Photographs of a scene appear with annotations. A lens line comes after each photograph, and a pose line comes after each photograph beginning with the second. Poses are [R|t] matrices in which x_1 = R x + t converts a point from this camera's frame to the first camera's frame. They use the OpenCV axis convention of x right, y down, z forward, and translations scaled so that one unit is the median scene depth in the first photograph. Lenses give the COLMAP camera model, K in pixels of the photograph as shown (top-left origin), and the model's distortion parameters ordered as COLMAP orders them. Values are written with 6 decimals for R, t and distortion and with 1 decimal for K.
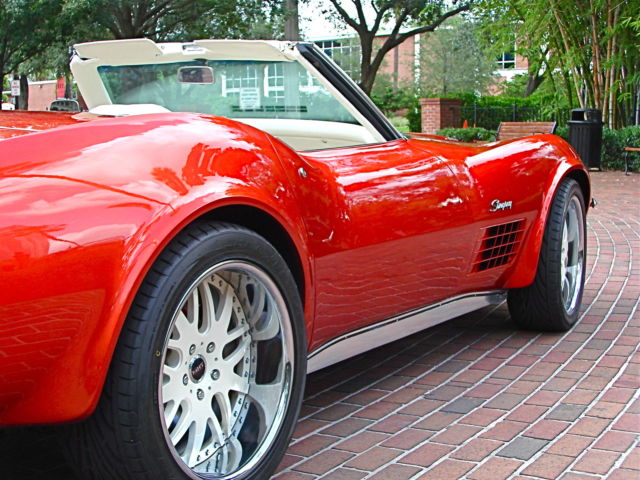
lens RADIAL K [[1068.4, 0, 325.0], [0, 1068.4, 241.6], [0, 0, 1]] dist [-0.084011, 0.000000]
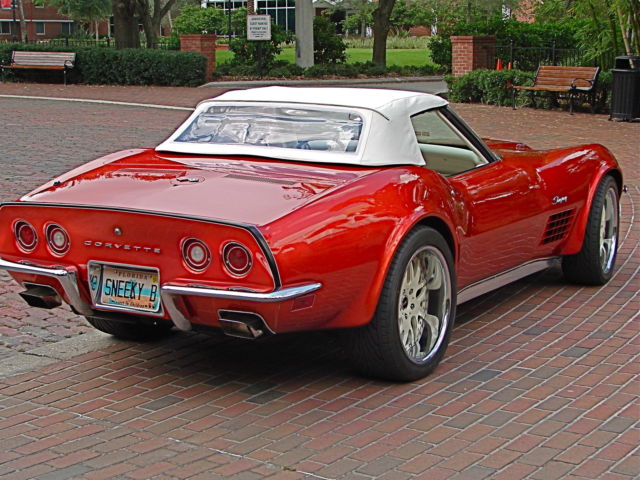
lens RADIAL K [[1343.1, 0, 318.3], [0, 1343.1, 244.3], [0, 0, 1]] dist [0.085994, 0.000000]
pose [[0.999915, 0.006013, 0.011548, -0.193503], [-0.006603, 0.998642, 0.051681, -0.067445], [-0.011222, -0.051753, 0.998597, -0.878360]]
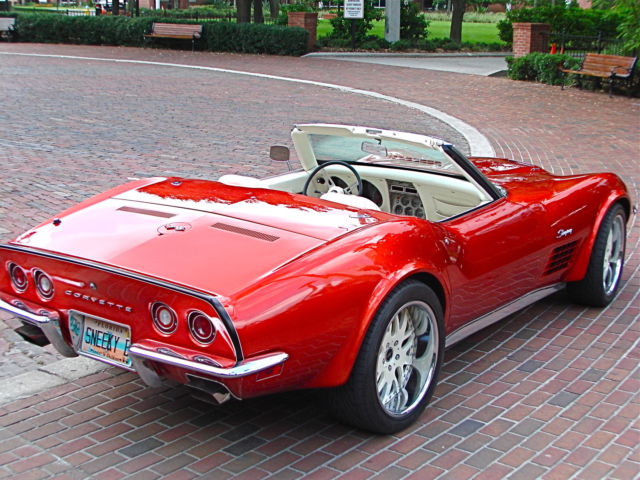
lens RADIAL K [[1068.4, 0, 321.8], [0, 1068.4, 238.7], [0, 0, 1]] dist [-0.084011, 0.000000]
pose [[0.996098, 0.048592, -0.073667, -0.070612], [-0.039423, 0.991848, 0.121177, -0.198698], [0.078955, -0.117800, 0.989894, -0.550603]]
